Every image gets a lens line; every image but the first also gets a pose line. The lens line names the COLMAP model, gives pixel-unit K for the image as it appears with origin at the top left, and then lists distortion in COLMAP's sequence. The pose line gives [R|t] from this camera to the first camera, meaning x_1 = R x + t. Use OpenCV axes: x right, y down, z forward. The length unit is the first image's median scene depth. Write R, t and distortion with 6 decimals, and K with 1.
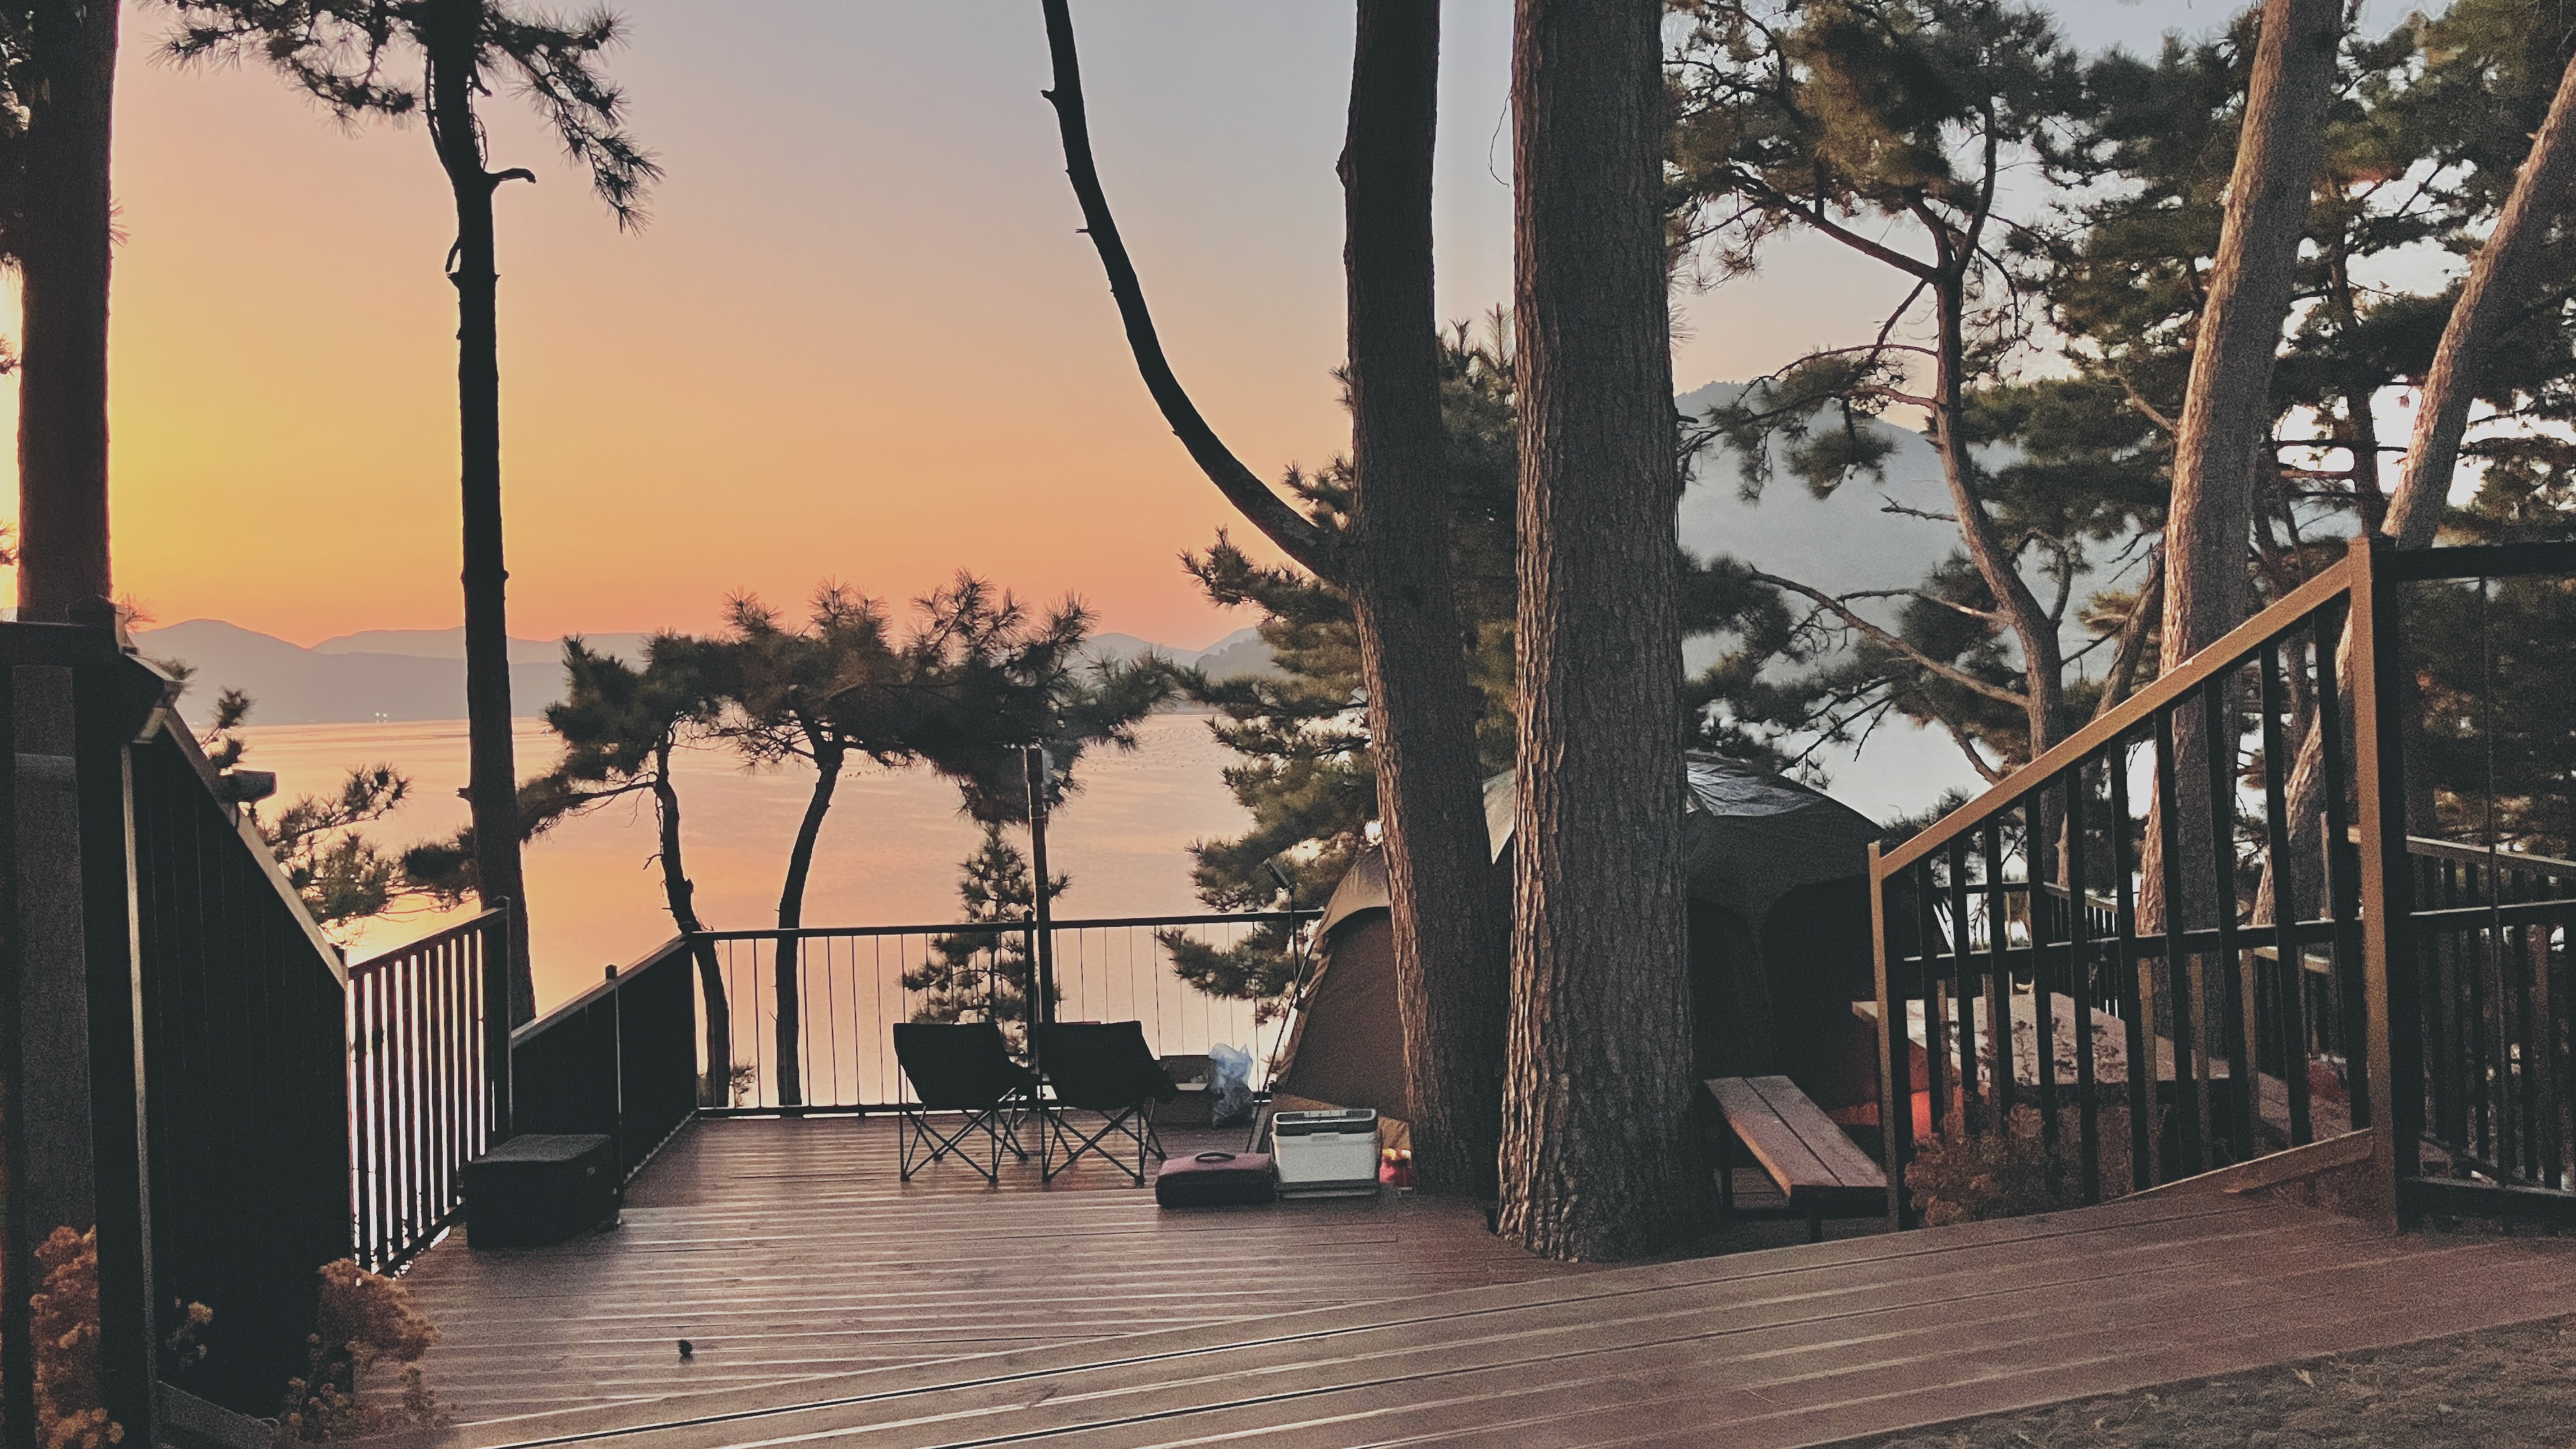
lens RADIAL K [[2124.9, 0, 1248.4], [0, 2124.9, 703.0], [0, 0, 1]] dist [0.044683, -0.059981]
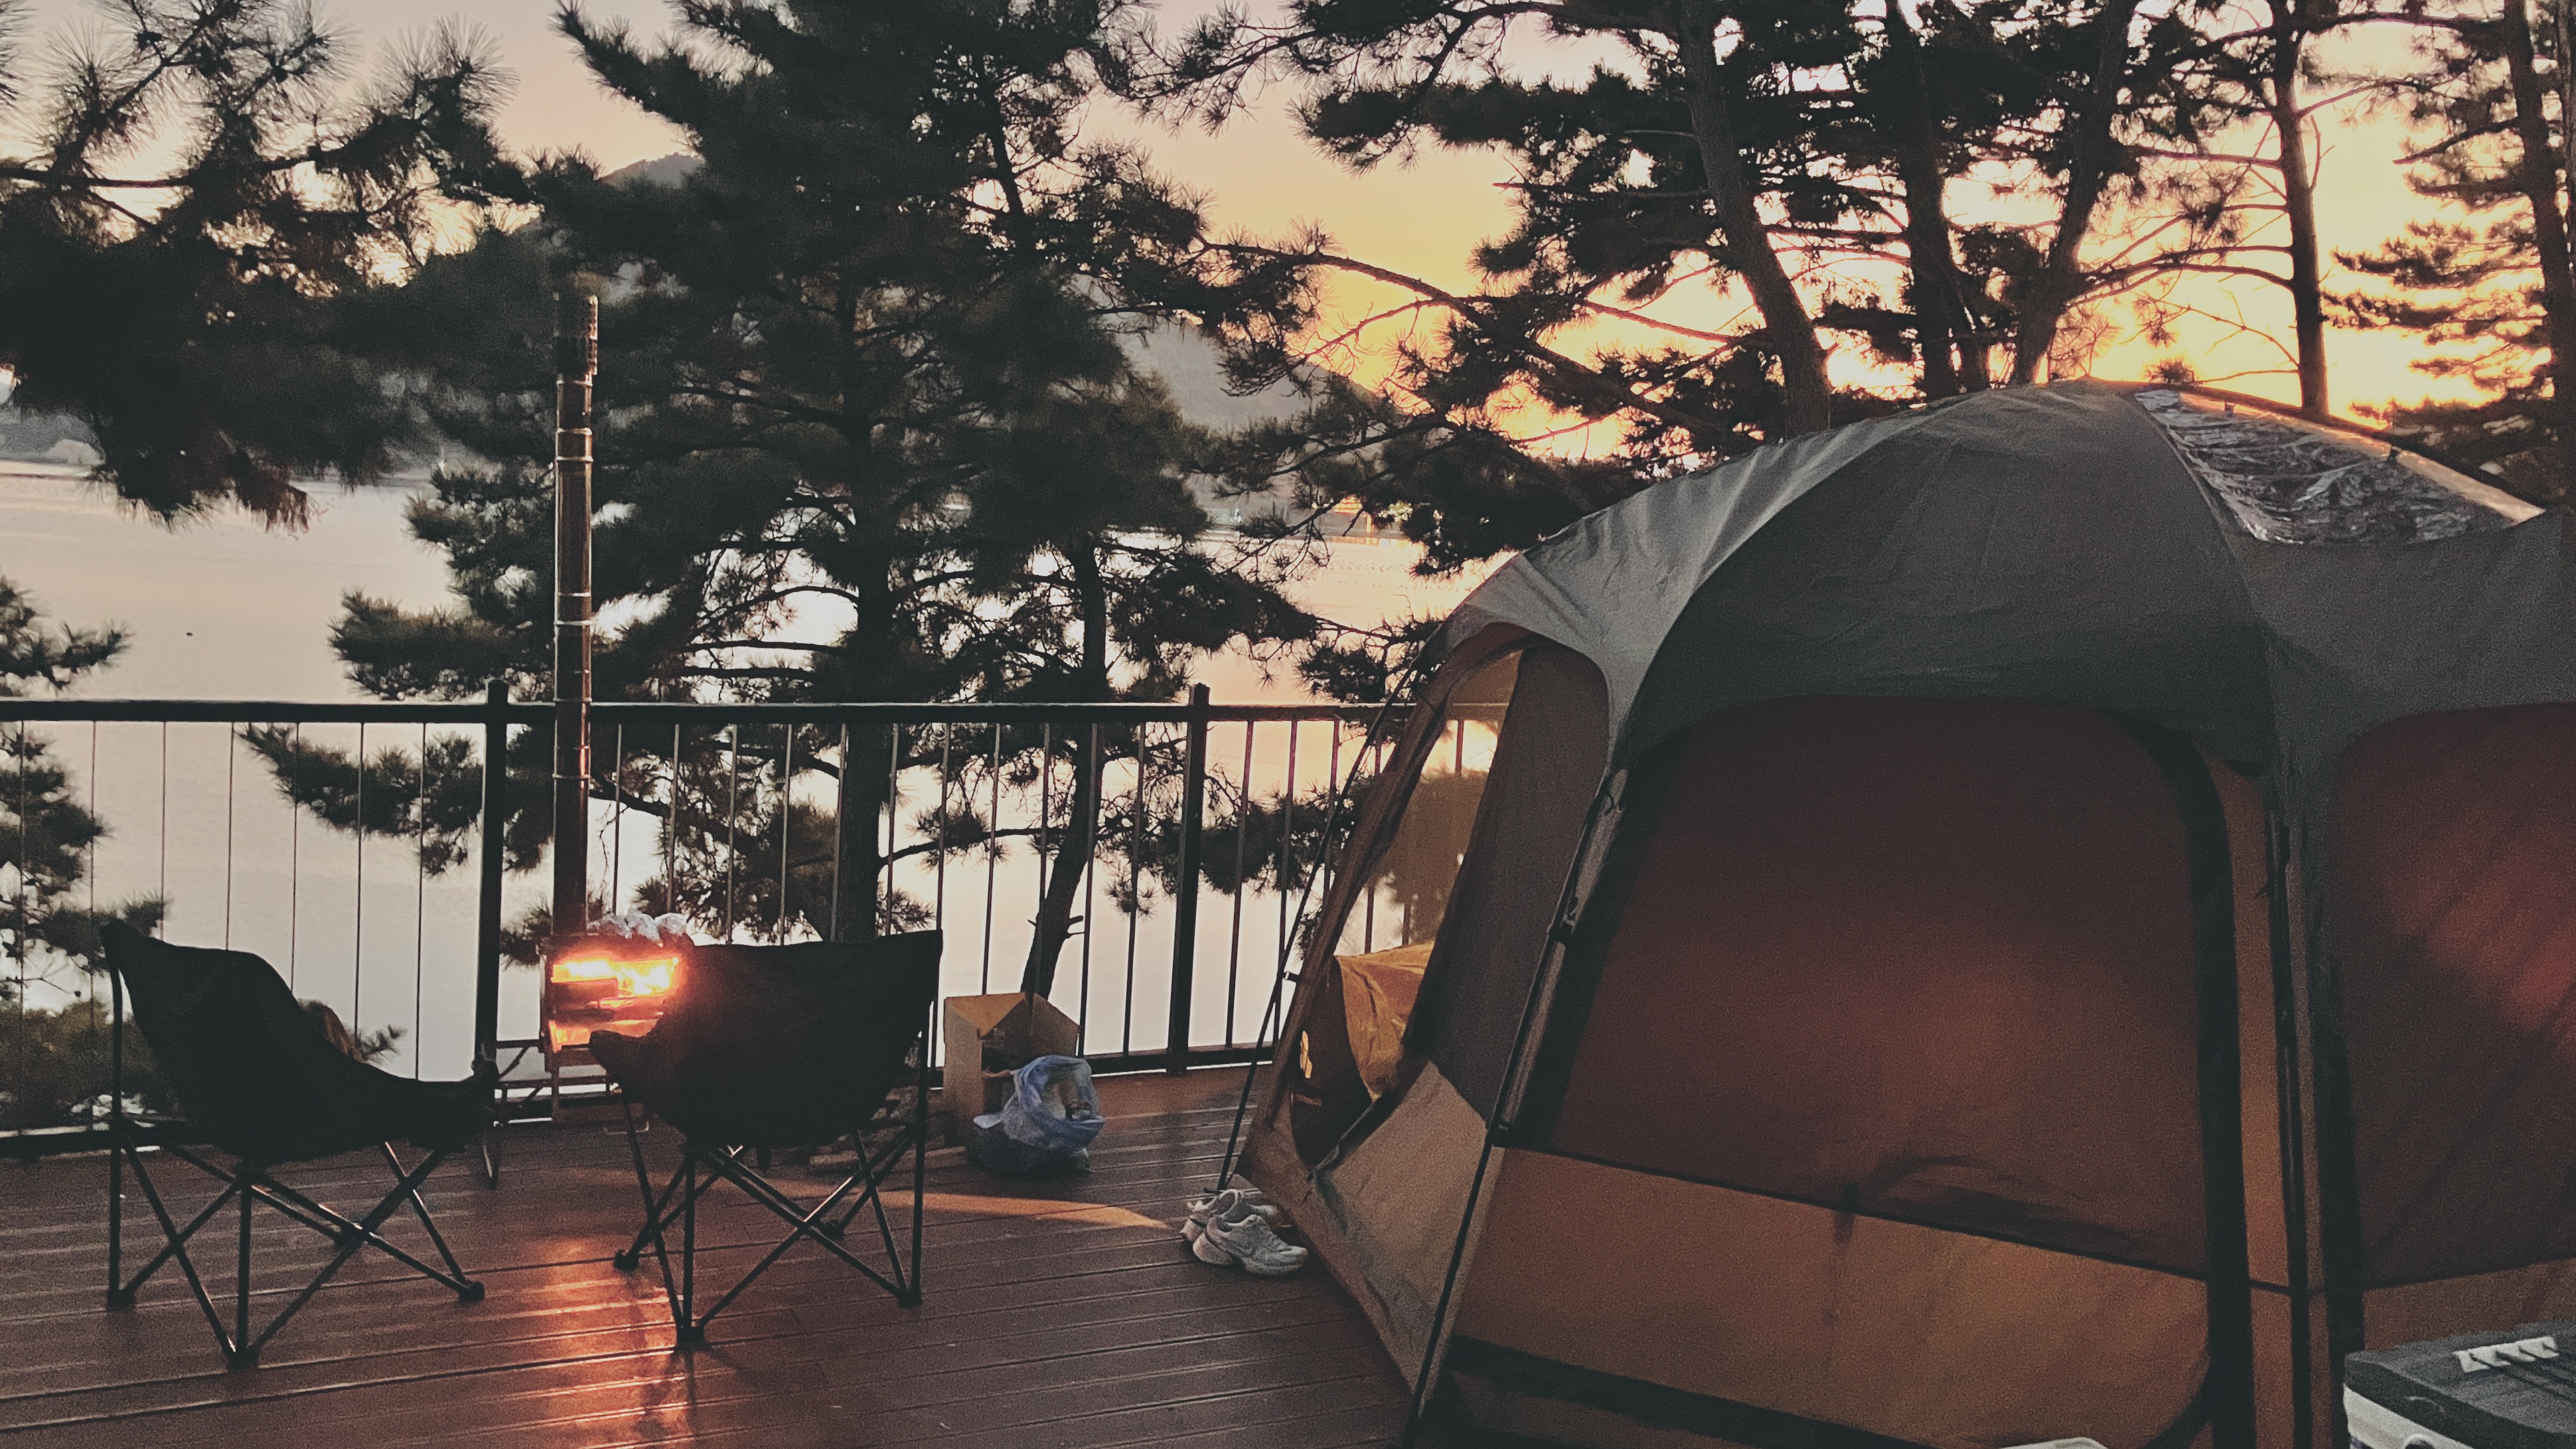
lens RADIAL K [[2208.3, 0, 1338.5], [0, 2208.3, 678.4], [0, 0, 1]] dist [0.008115, -0.015416]
pose [[0.865453, 0.041561, 0.499263, -0.134197], [-0.079690, 0.995285, 0.055287, 0.044377], [-0.494611, -0.087635, 0.864685, 0.391475]]
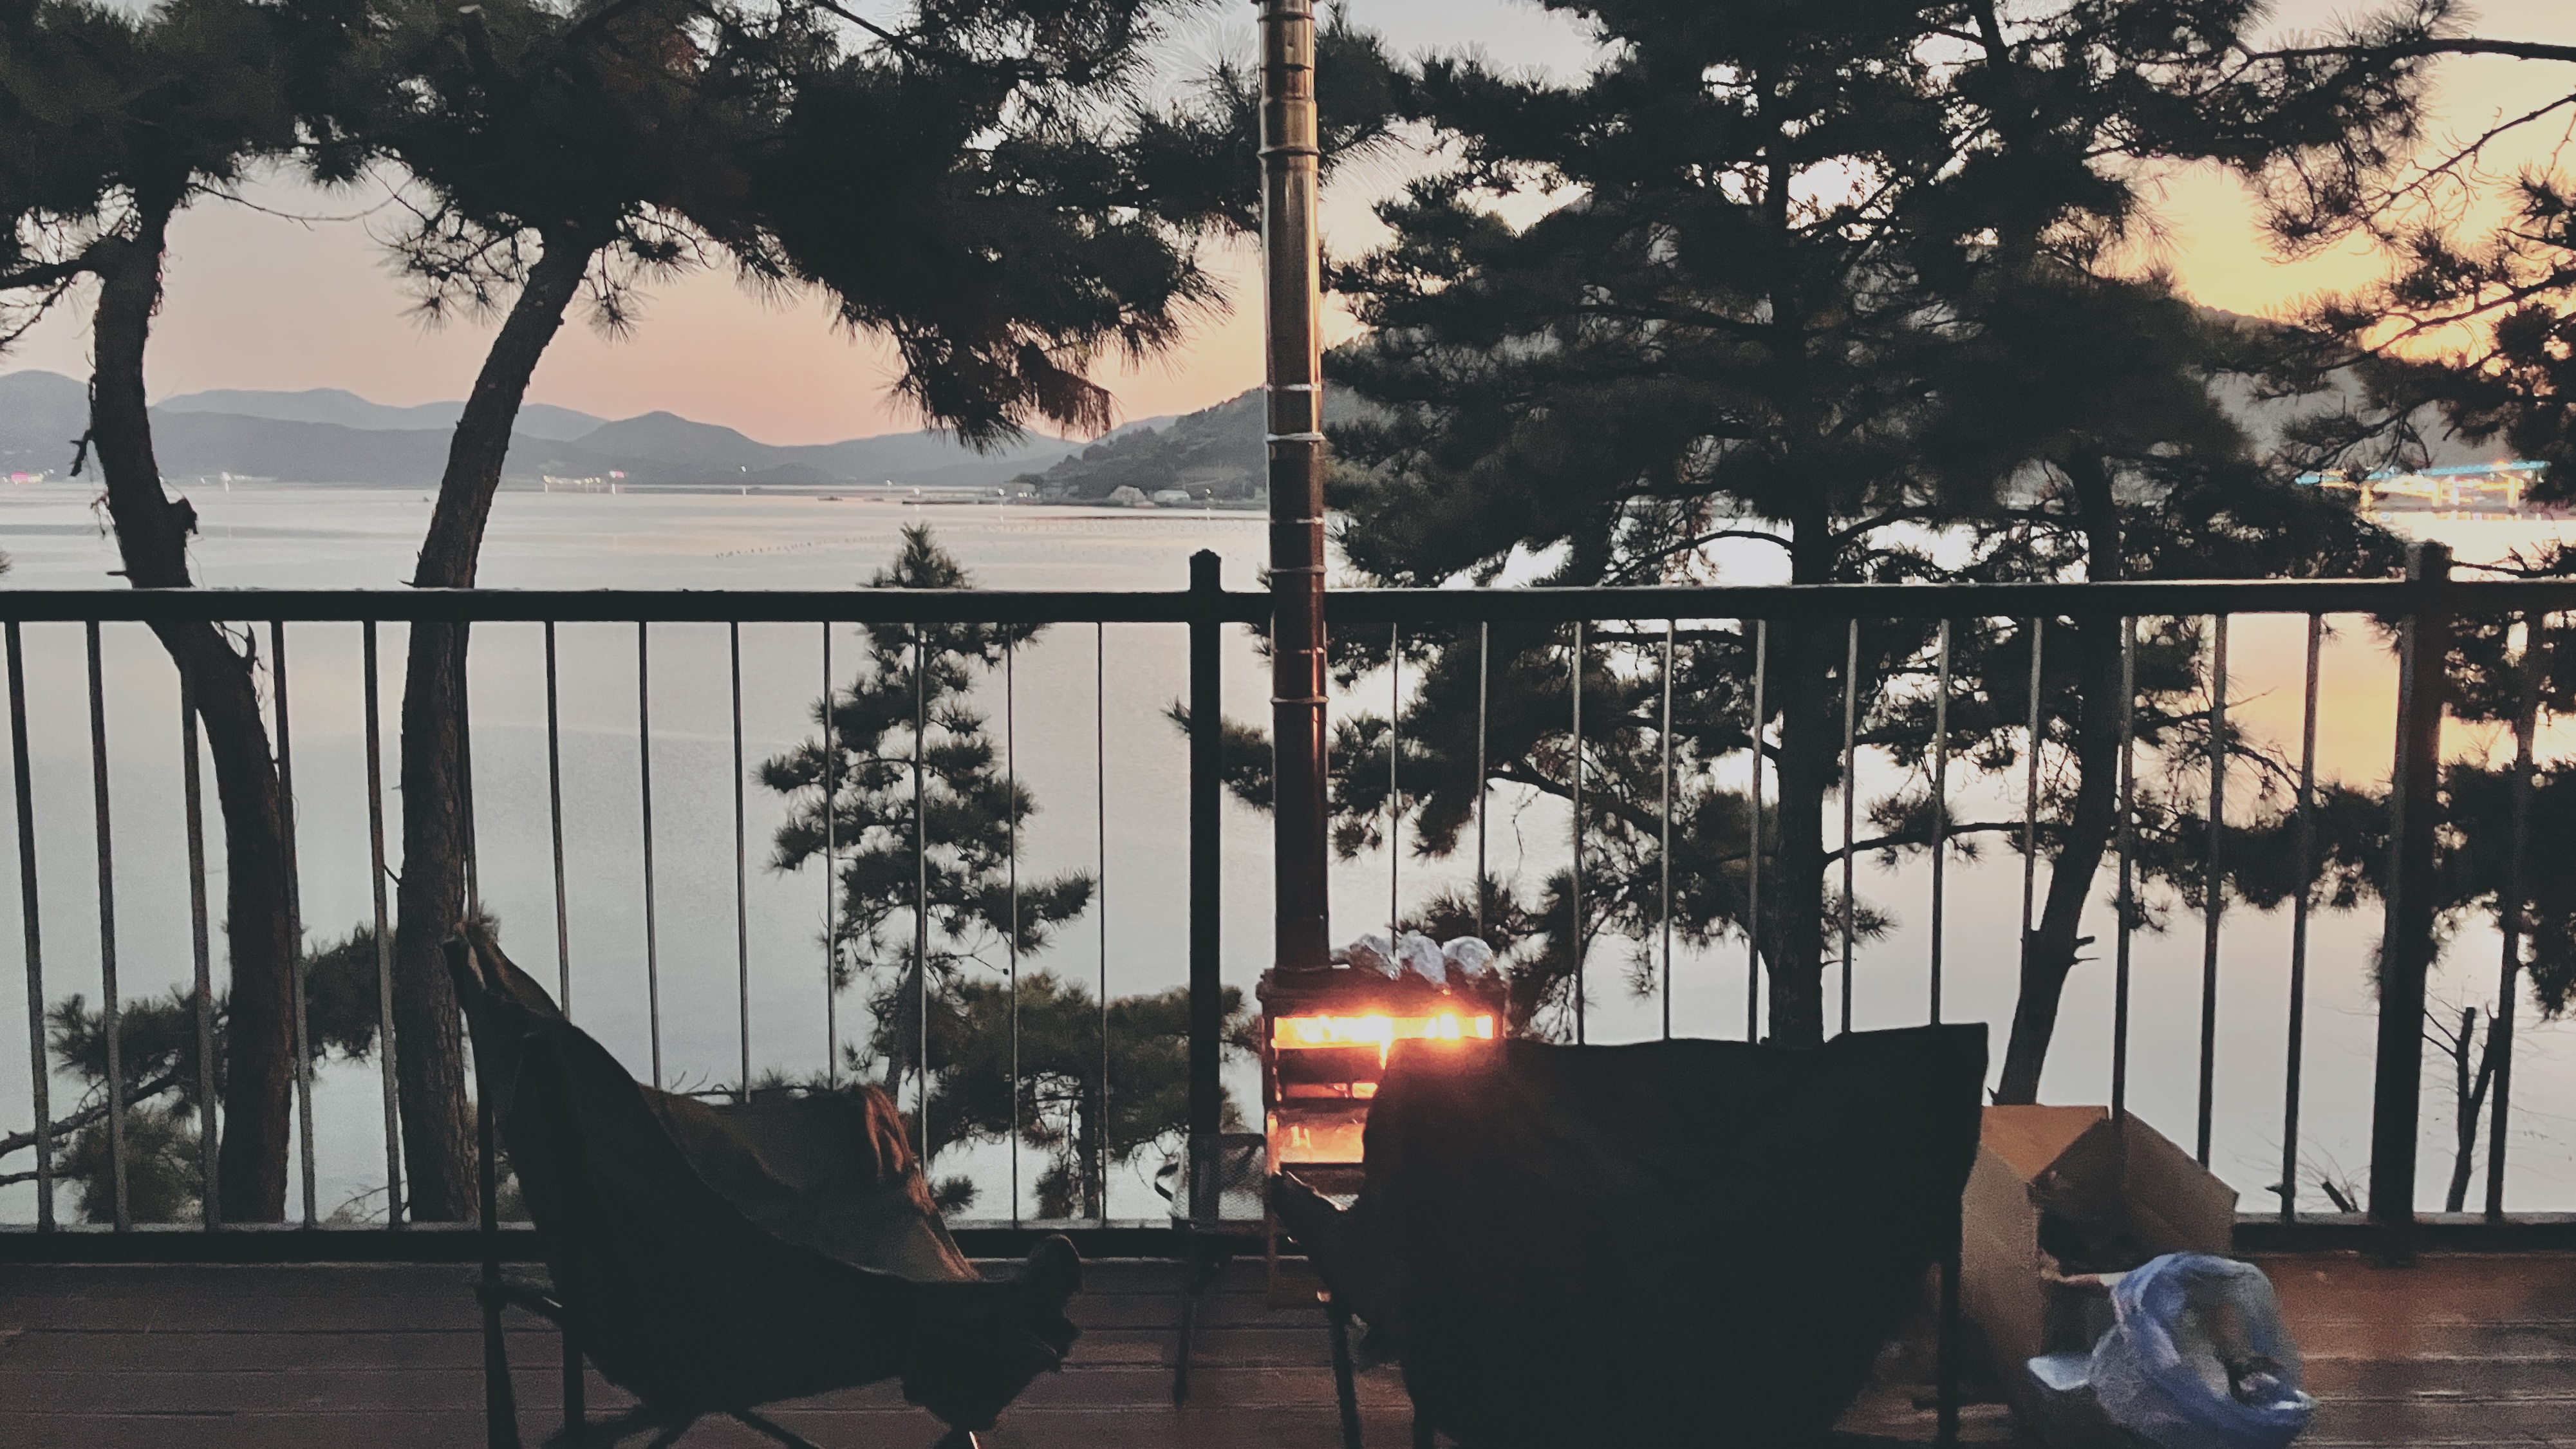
lens RADIAL K [[2124.9, 0, 1264.4], [0, 2124.9, 703.2], [0, 0, 1]] dist [0.044683, -0.059981]
pose [[0.997505, 0.027082, 0.065202, -0.084253], [-0.033109, 0.995097, 0.093197, 0.068768], [-0.062358, -0.095123, 0.993510, 0.543733]]
